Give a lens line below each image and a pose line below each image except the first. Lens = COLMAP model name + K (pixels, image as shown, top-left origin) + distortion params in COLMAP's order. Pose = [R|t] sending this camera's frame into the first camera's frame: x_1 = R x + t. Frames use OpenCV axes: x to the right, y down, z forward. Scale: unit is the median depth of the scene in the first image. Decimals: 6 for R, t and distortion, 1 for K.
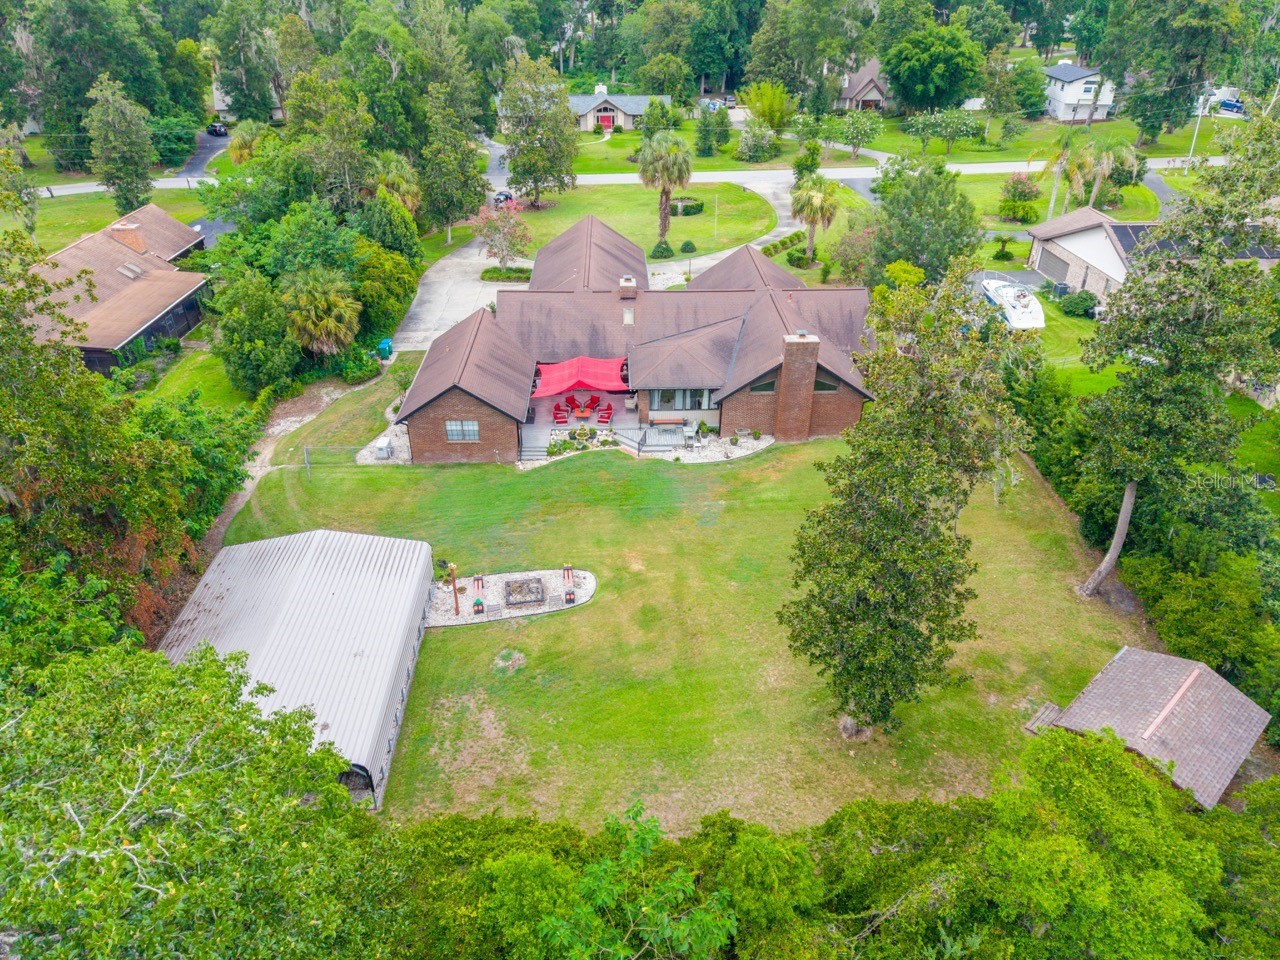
lens RADIAL K [[866.3, 0, 648.6], [0, 866.3, 483.7], [0, 0, 1]] dist [0.007977, -0.027418]
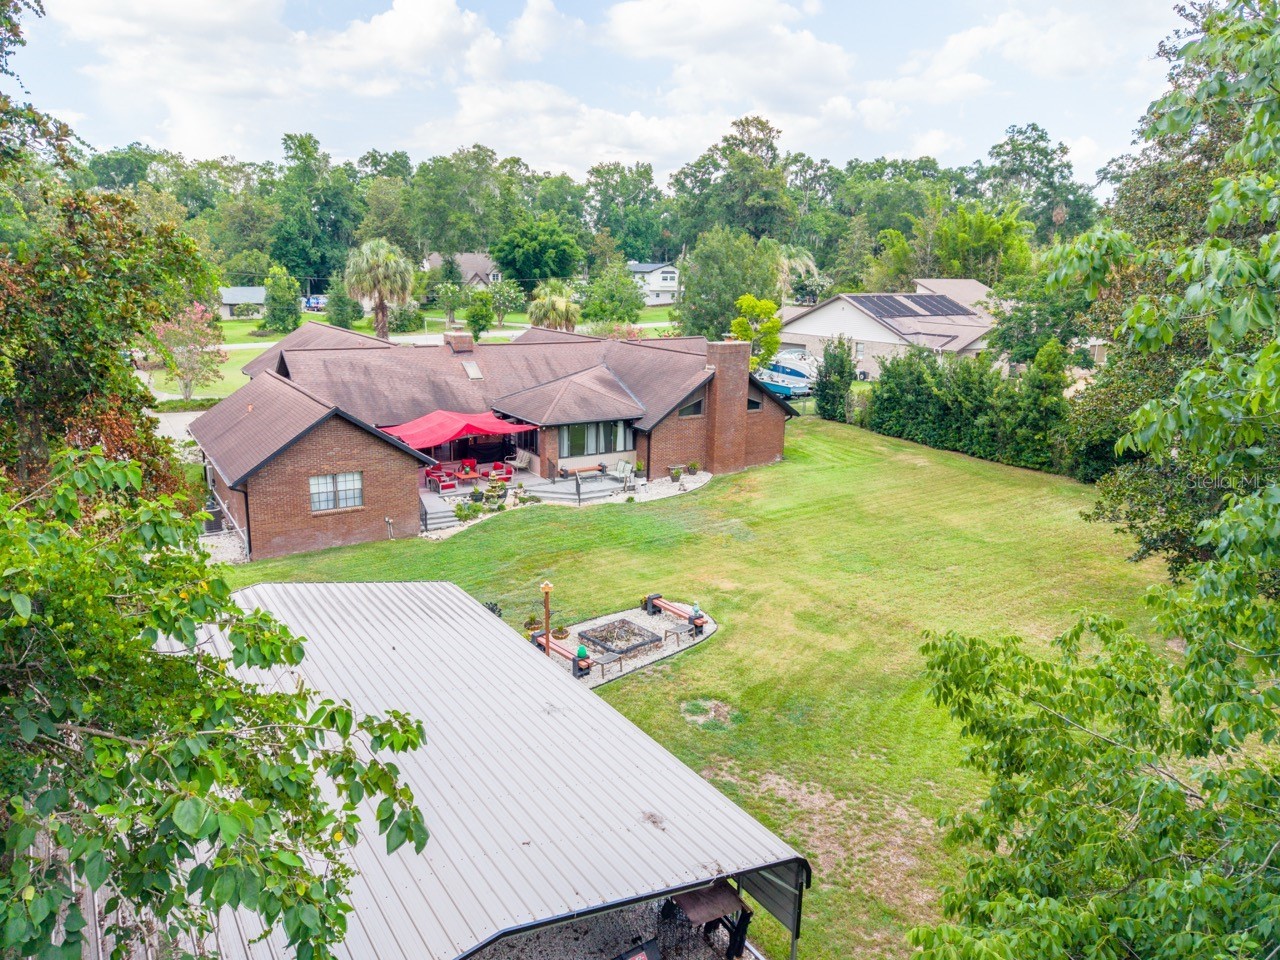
lens RADIAL K [[873.1, 0, 635.7], [0, 873.1, 488.0], [0, 0, 1]] dist [0.003998, 0.002030]
pose [[0.862733, -0.112889, 0.492897, -0.317119], [0.248350, 0.943692, -0.218559, 0.121823], [-0.440470, 0.310969, 0.842190, 0.336829]]
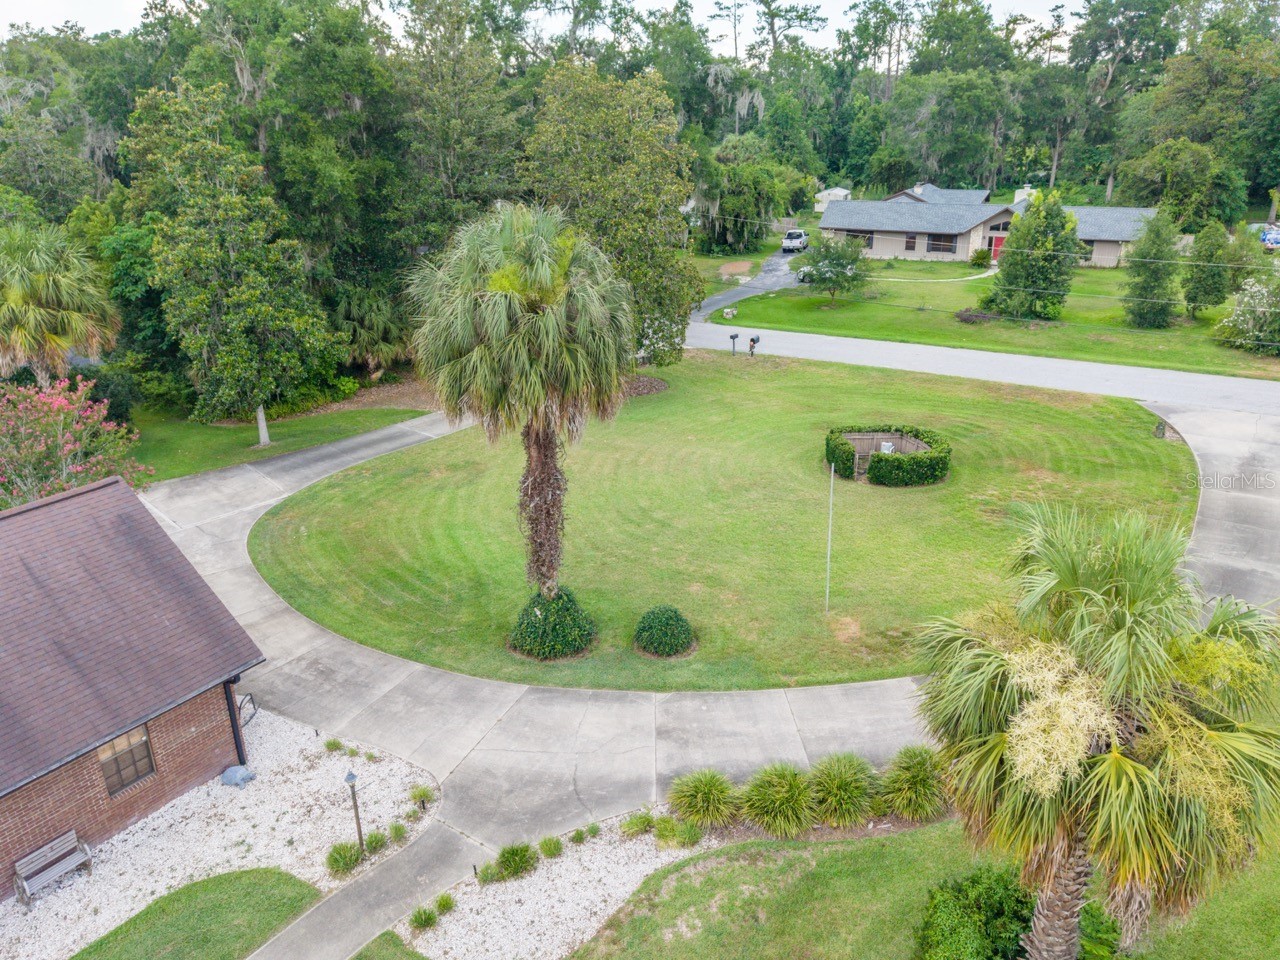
lens RADIAL K [[902.9, 0, 664.8], [0, 902.9, 430.1], [0, 0, 1]] dist [0.005993, 0.002625]
pose [[0.806701, 0.179705, -0.562973, 0.310391], [-0.292146, 0.949364, -0.115581, -0.484745], [0.513696, 0.257710, 0.818353, 1.218296]]
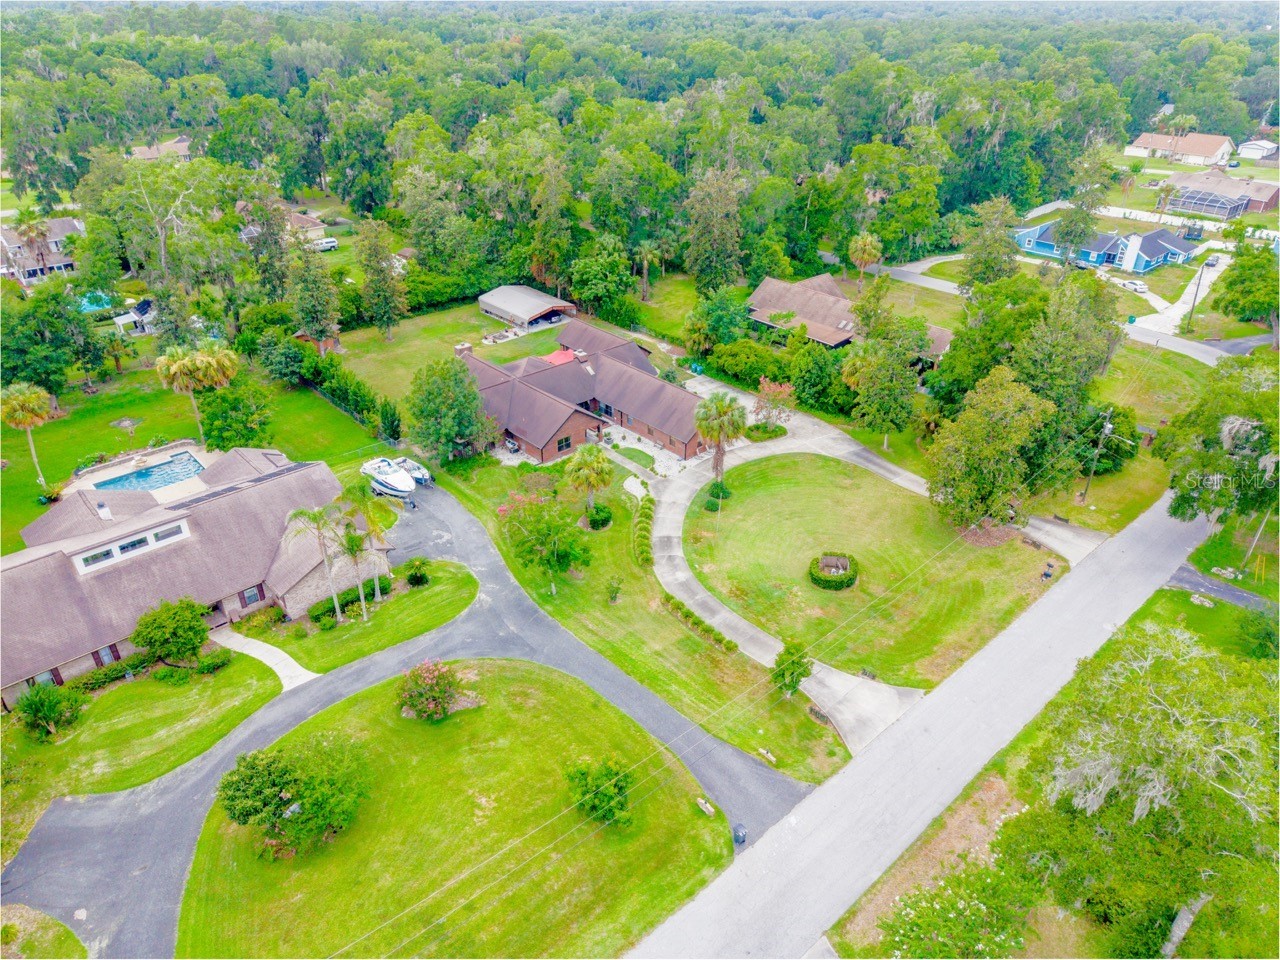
lens RADIAL K [[855.4, 0, 640.4], [0, 855.4, 483.1], [0, 0, 1]] dist [0.007106, -0.002563]
pose [[-0.762773, 0.310626, -0.567176, 1.064125], [-0.348015, 0.542050, 0.764897, -1.630747], [0.545035, 0.780828, -0.305358, 1.994030]]
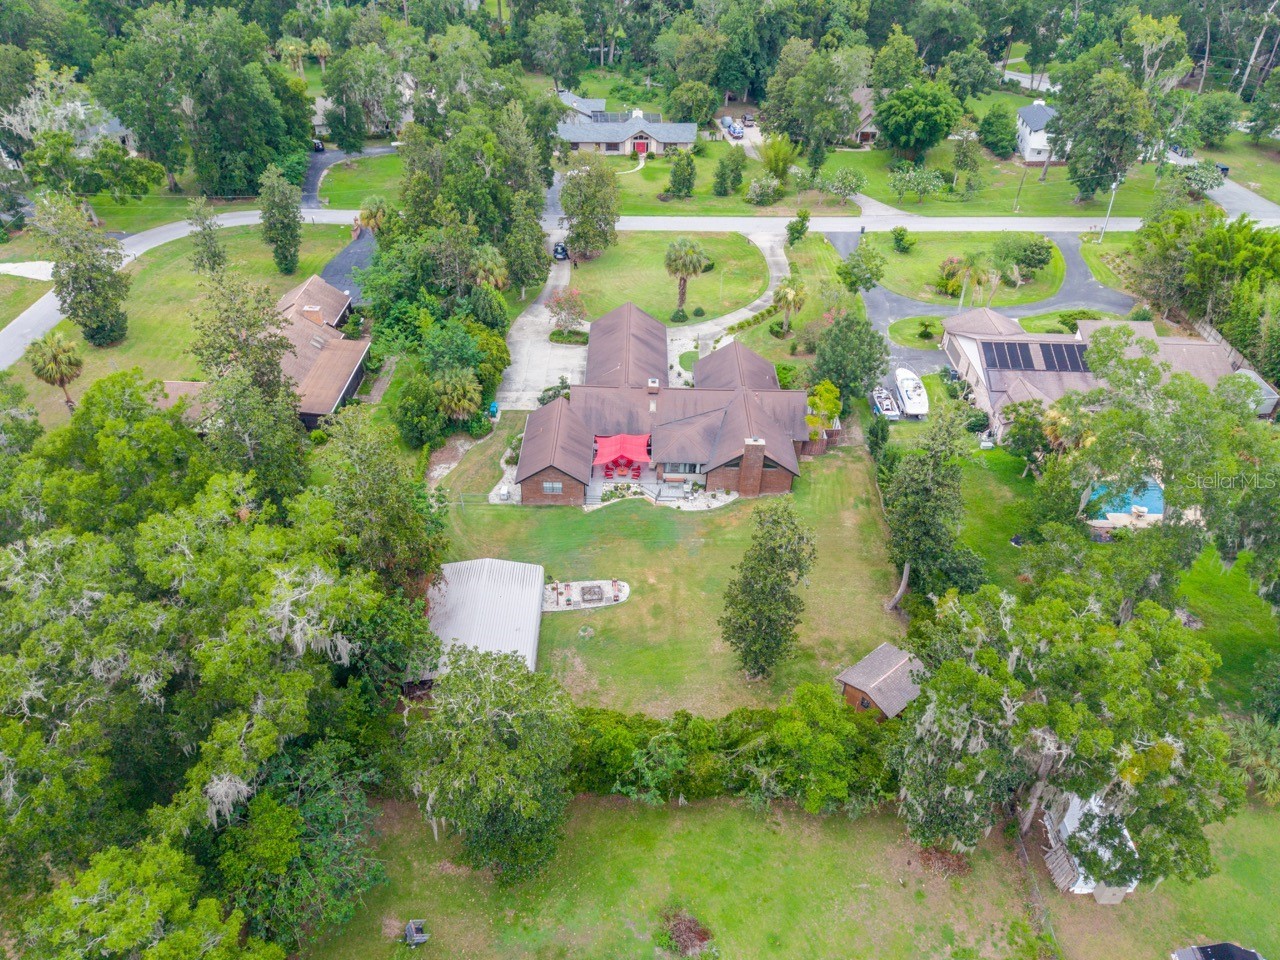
lens RADIAL K [[888.3, 0, 644.9], [0, 888.3, 474.7], [0, 0, 1]] dist [0.008643, -0.001248]
pose [[0.998944, 0.040123, -0.022380, 0.003482], [-0.037737, 0.994433, 0.098382, -0.245219], [0.026203, -0.097434, 0.994897, -0.671651]]
